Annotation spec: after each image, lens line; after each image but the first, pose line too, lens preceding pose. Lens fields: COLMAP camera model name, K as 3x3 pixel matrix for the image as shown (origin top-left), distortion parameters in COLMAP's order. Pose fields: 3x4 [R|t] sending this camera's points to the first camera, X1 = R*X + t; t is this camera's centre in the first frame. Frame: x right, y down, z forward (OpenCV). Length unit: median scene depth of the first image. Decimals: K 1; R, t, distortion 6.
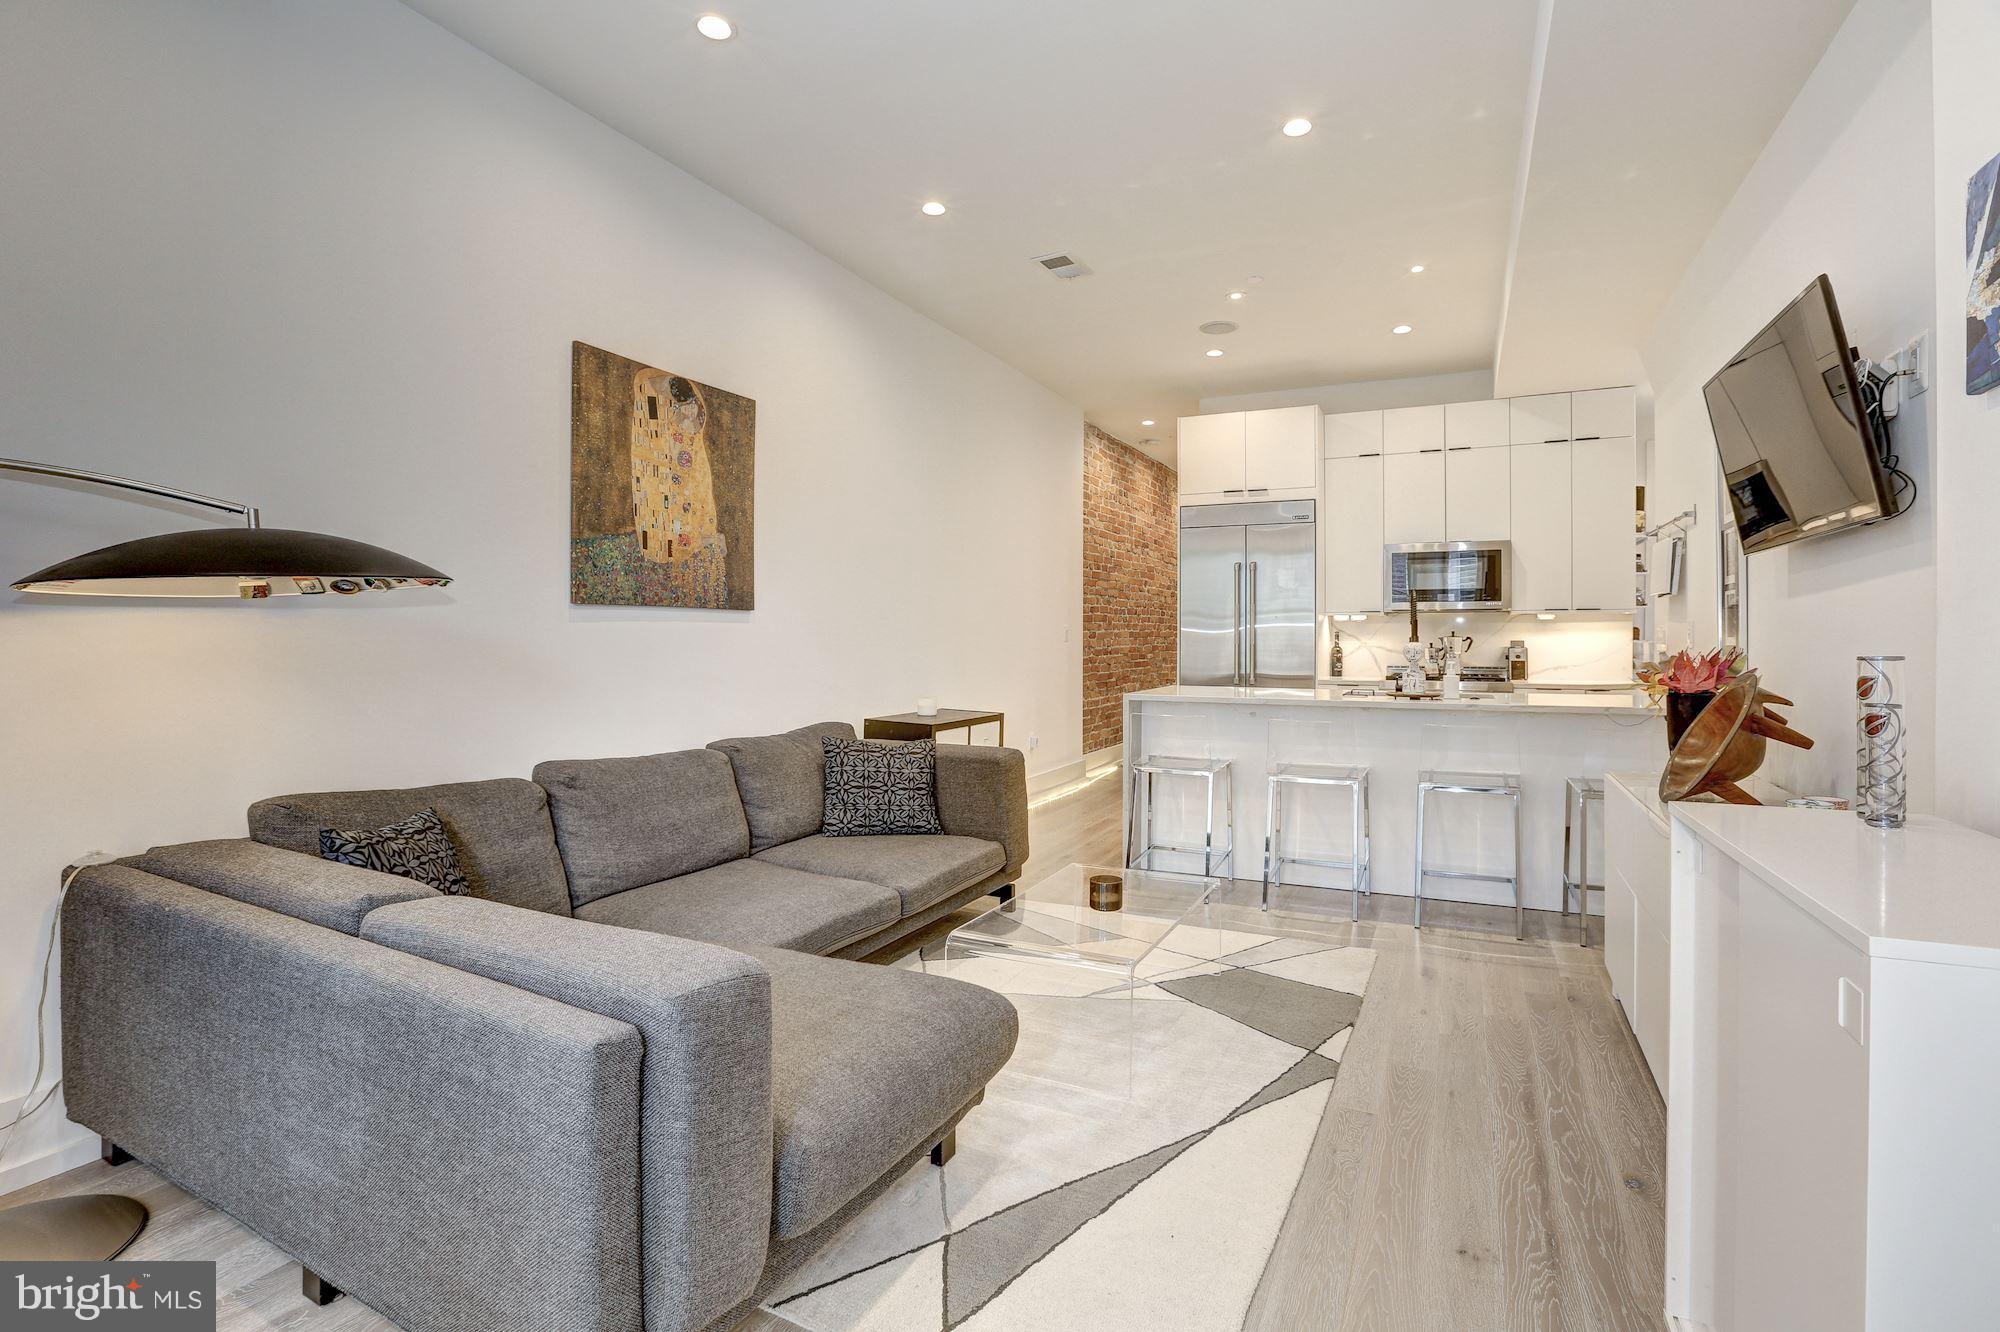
lens RADIAL K [[915.1, 0, 998.9], [0, 915.1, 632.5], [0, 0, 1]] dist [-0.063181, 0.013650]
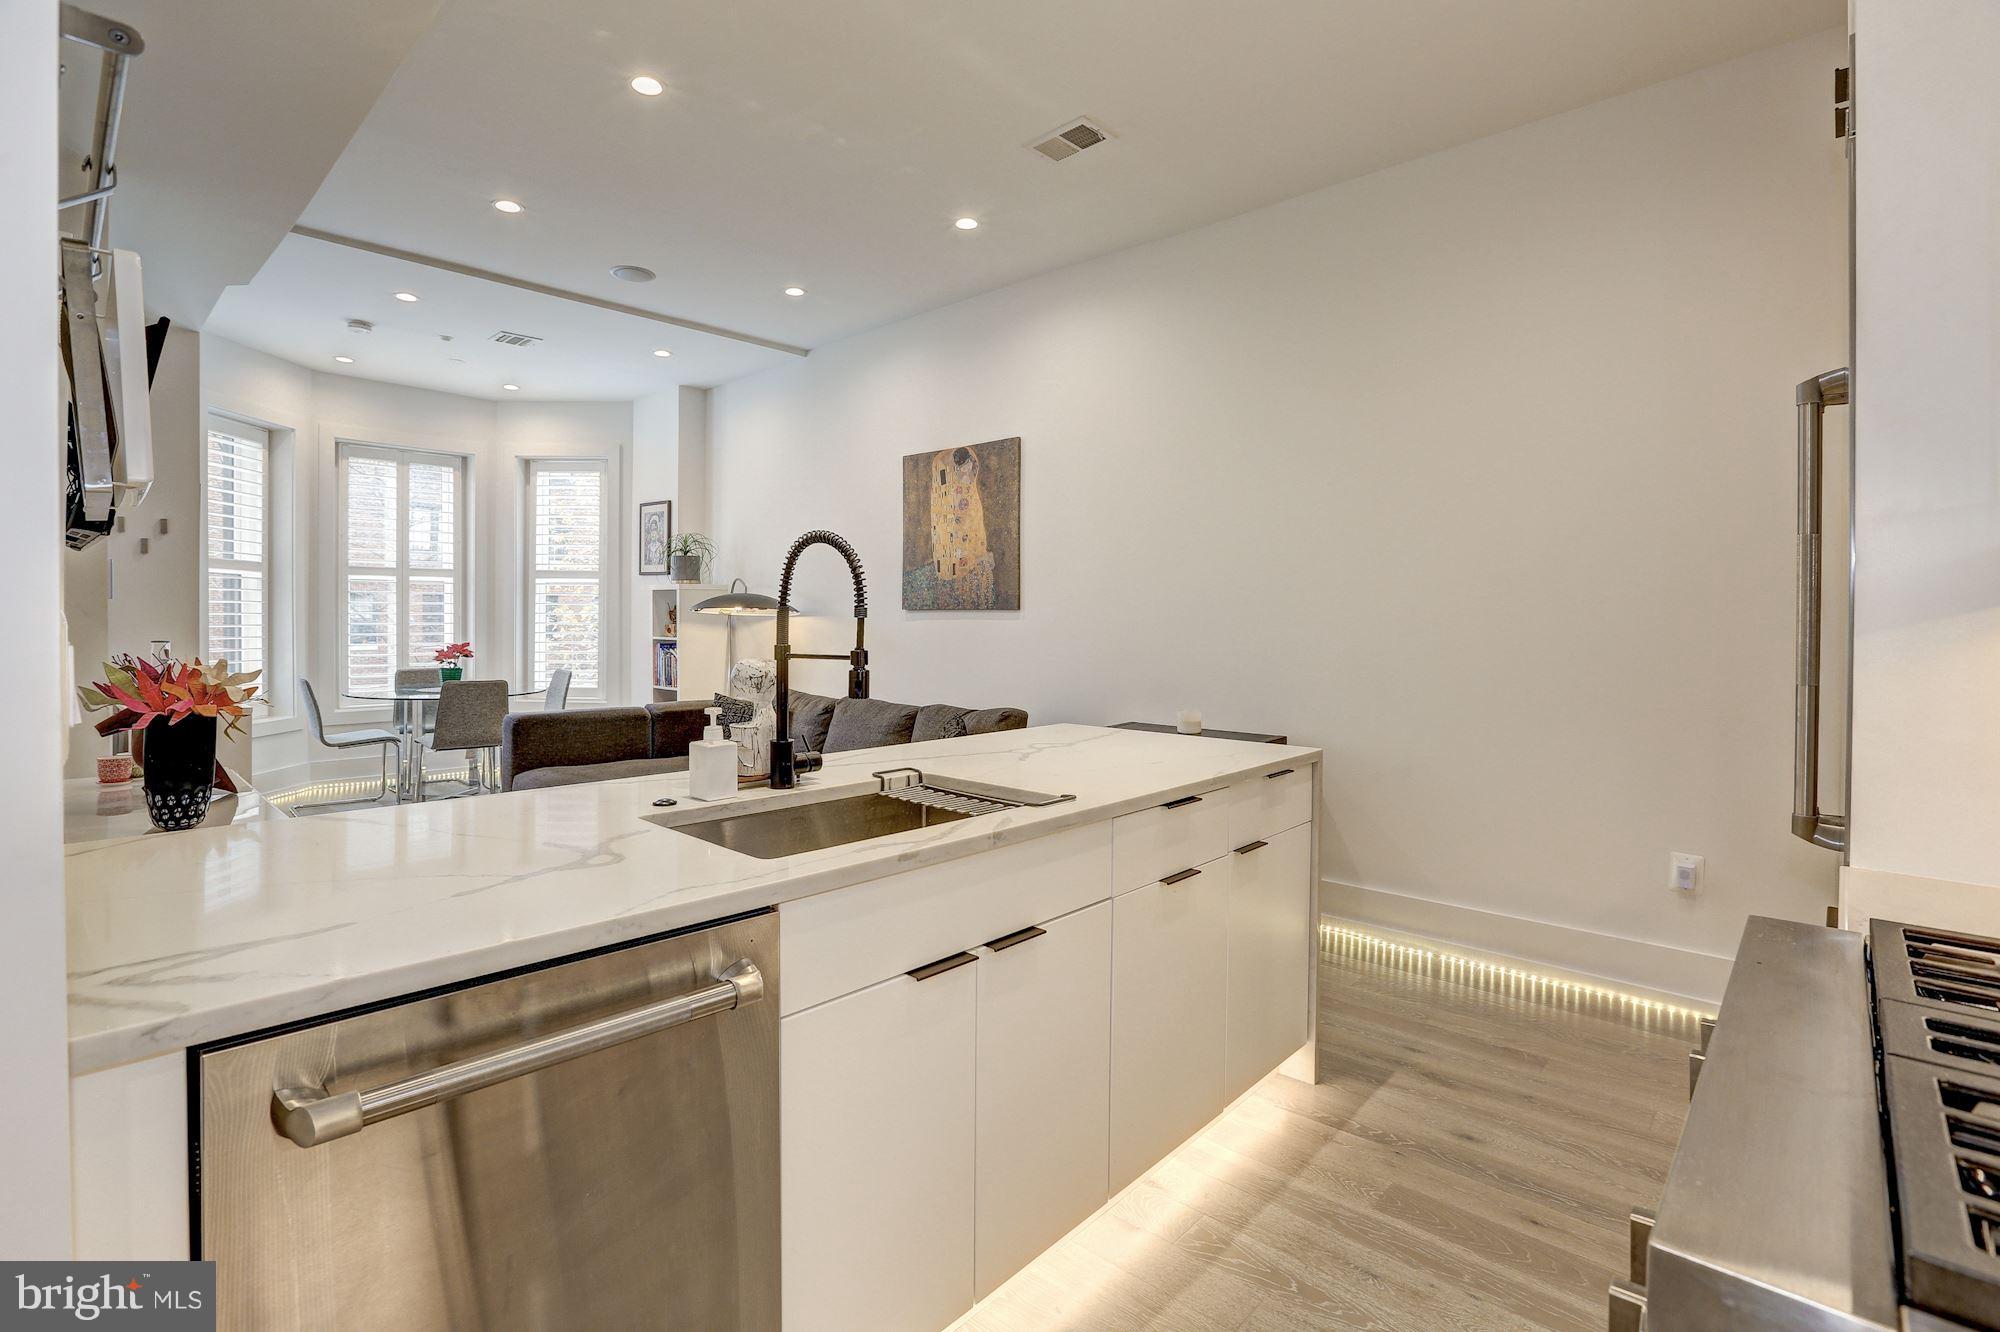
lens RADIAL K [[905.2, 0, 990.9], [0, 905.2, 622.1], [0, 0, 1]] dist [-0.039091, 0.000270]
pose [[-0.281479, -0.001643, -0.959566, 0.902101], [-0.004394, 0.999990, -0.000424, -0.006885], [0.959557, 0.004097, -0.281483, 1.308358]]
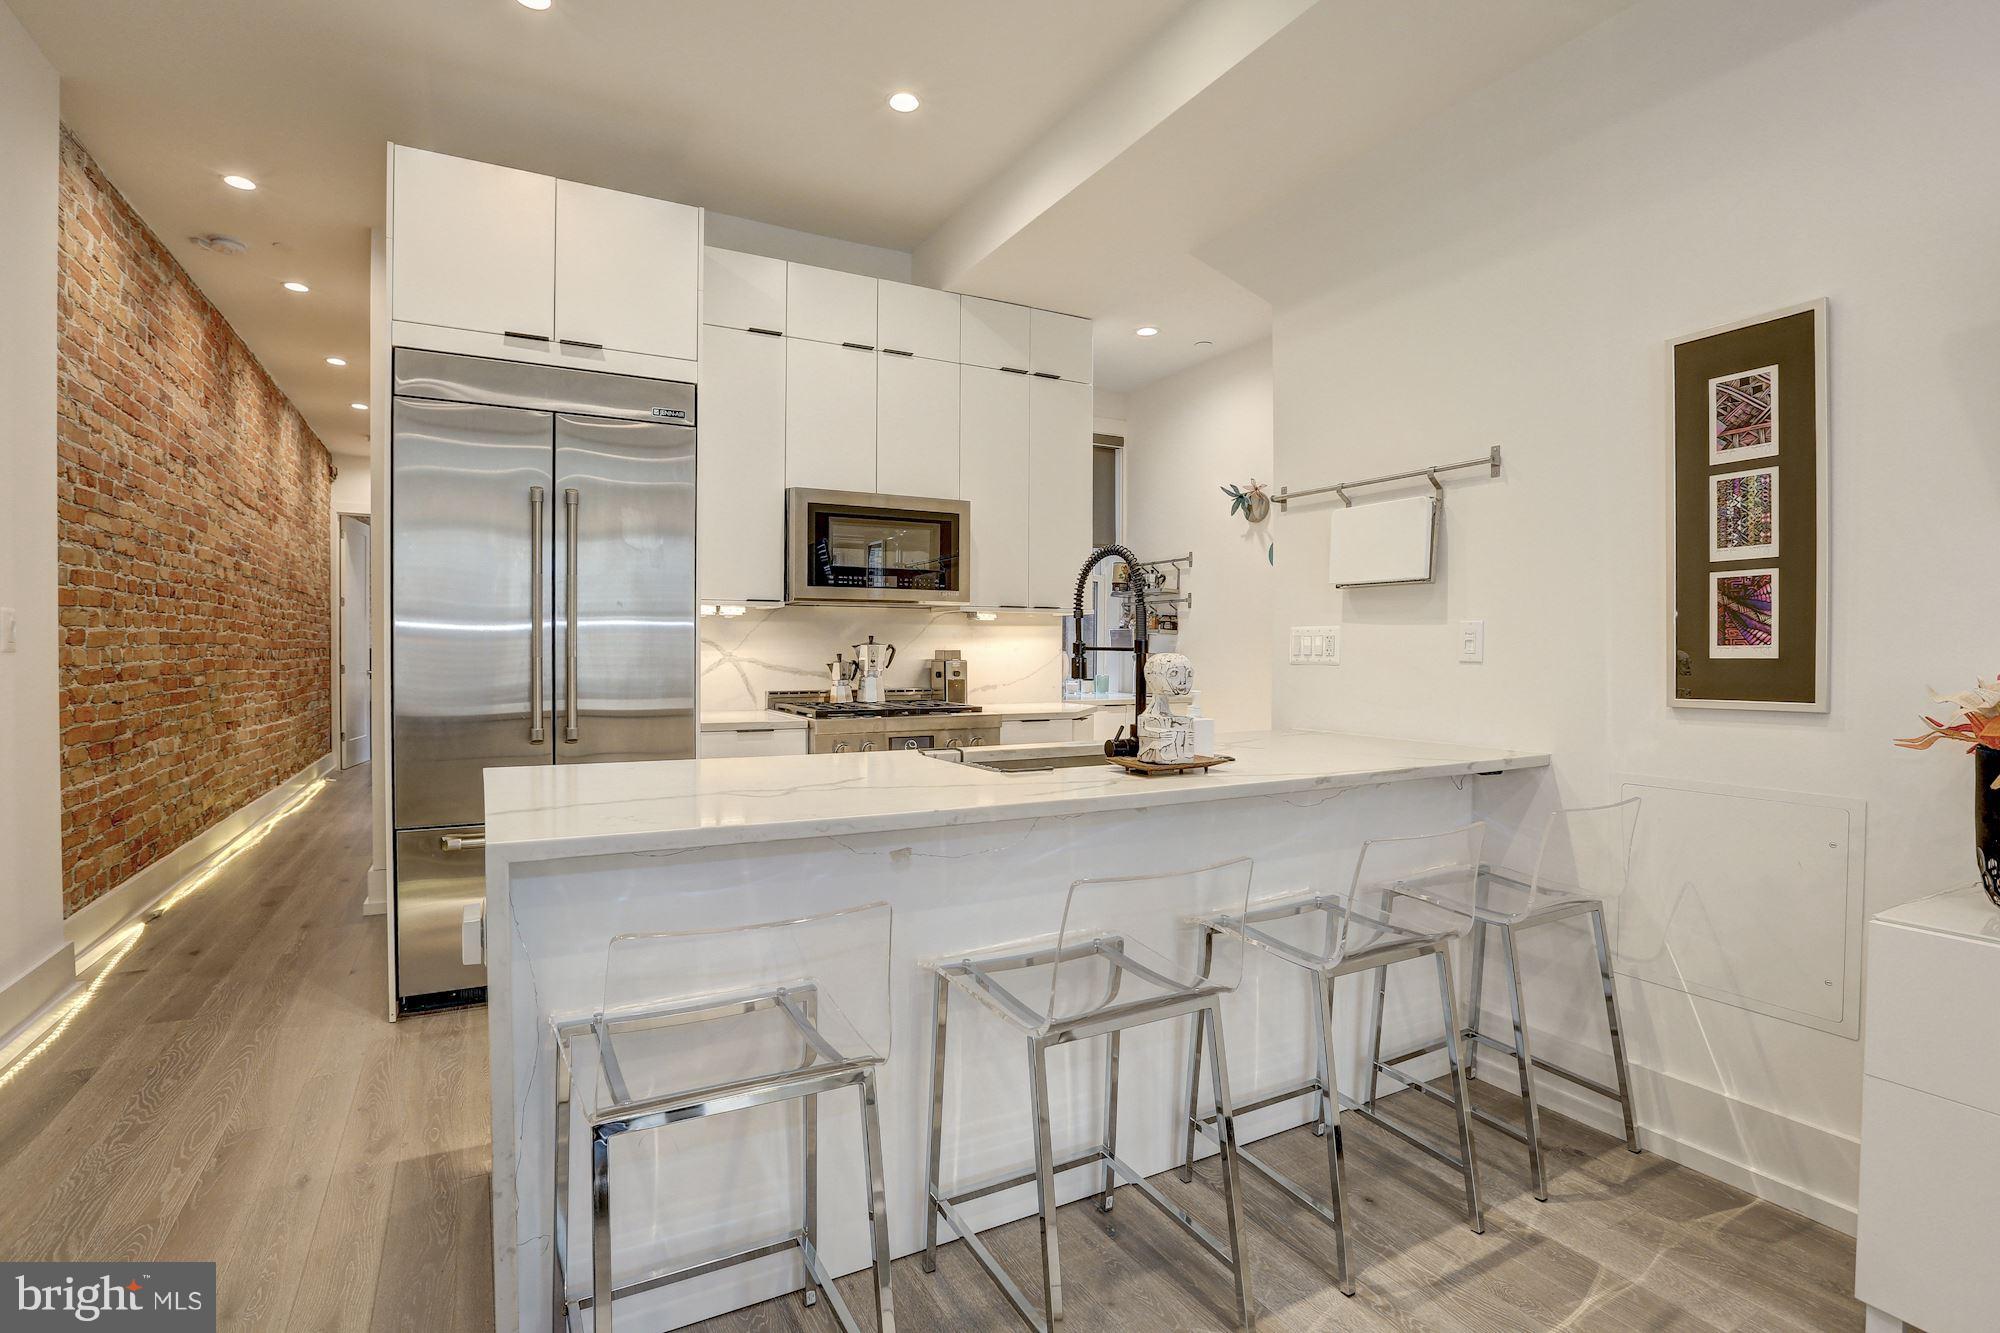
lens RADIAL K [[936.9, 0, 976.8], [0, 936.9, 658.5], [0, 0, 1]] dist [-0.052175, 0.022040]
pose [[0.573316, -0.006942, 0.819305, -0.007486], [-0.006661, 0.999892, 0.013133, 0.008898], [-0.819307, -0.012987, 0.573207, 0.842332]]
